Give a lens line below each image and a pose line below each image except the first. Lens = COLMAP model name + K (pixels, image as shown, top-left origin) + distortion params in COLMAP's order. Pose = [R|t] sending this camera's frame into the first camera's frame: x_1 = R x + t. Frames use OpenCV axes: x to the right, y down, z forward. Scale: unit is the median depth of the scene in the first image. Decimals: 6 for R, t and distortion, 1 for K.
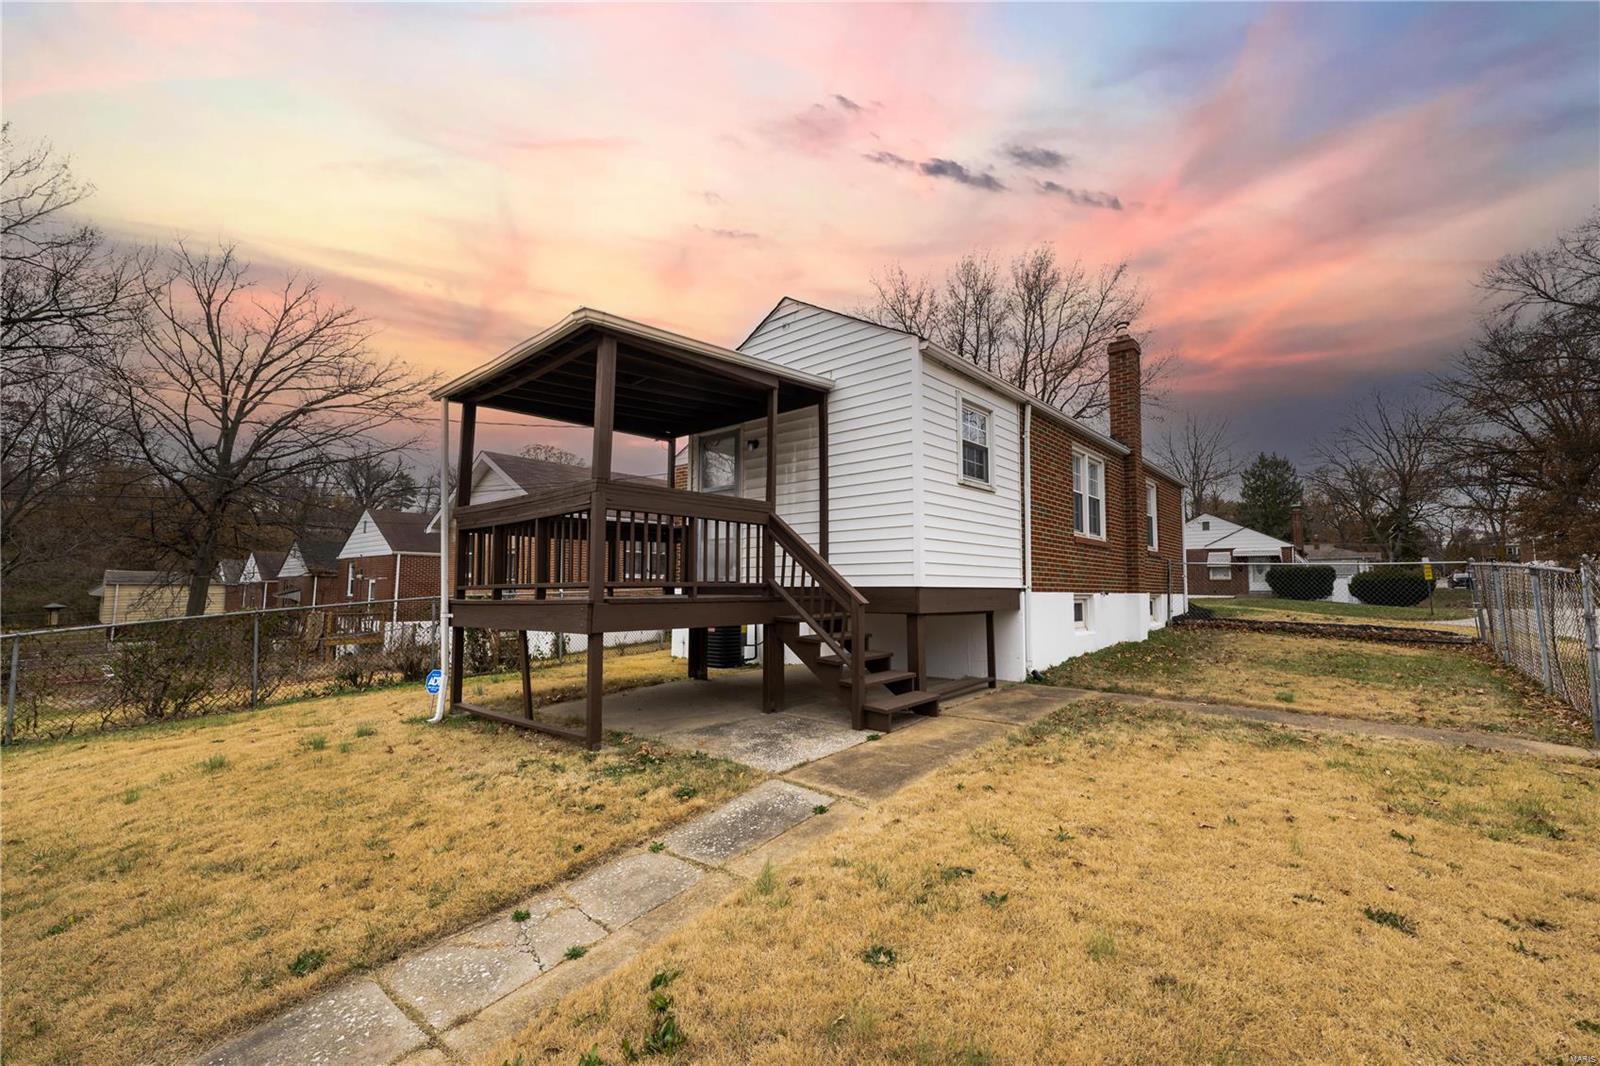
lens RADIAL K [[662.1, 0, 800.0], [0, 662.1, 533.0], [0, 0, 1]] dist [0.002443, 0.000453]
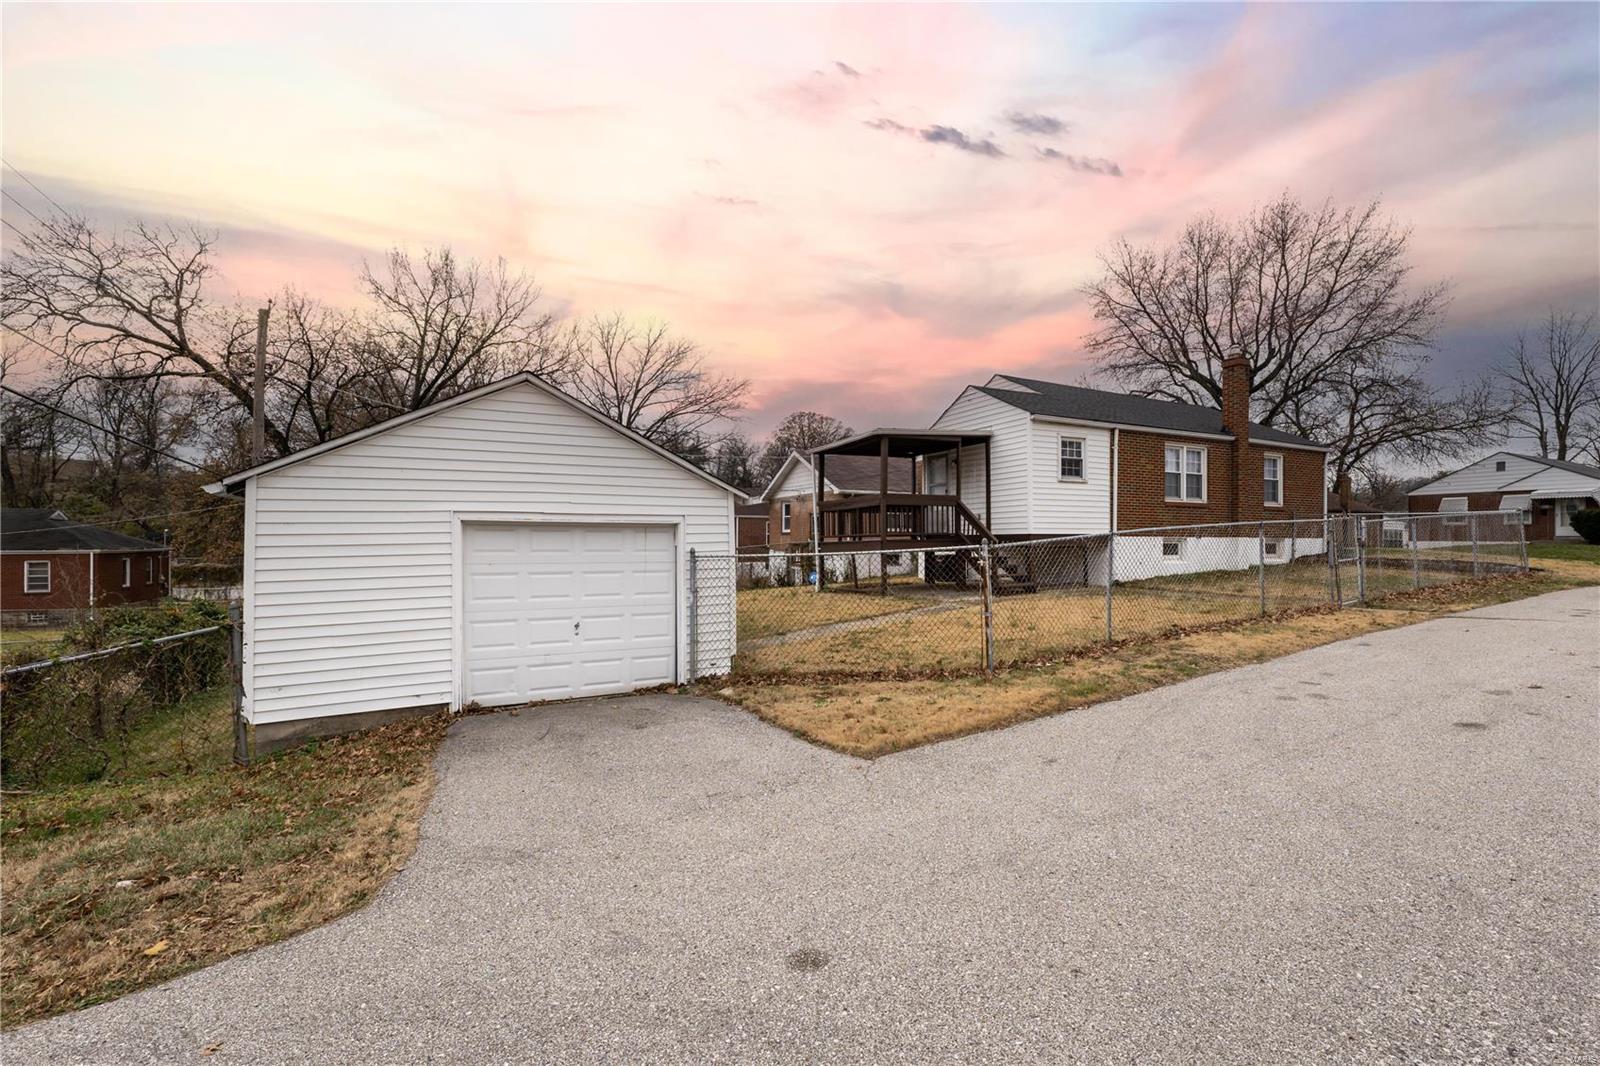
lens RADIAL K [[718.8, 0, 800.0], [0, 718.8, 533.0], [0, 0, 1]] dist [-0.000338, 0.000057]
pose [[0.932752, -0.012612, -0.360298, 0.255449], [0.038216, 0.997216, 0.064029, -0.076411], [0.358488, -0.073493, 0.930637, -1.106522]]
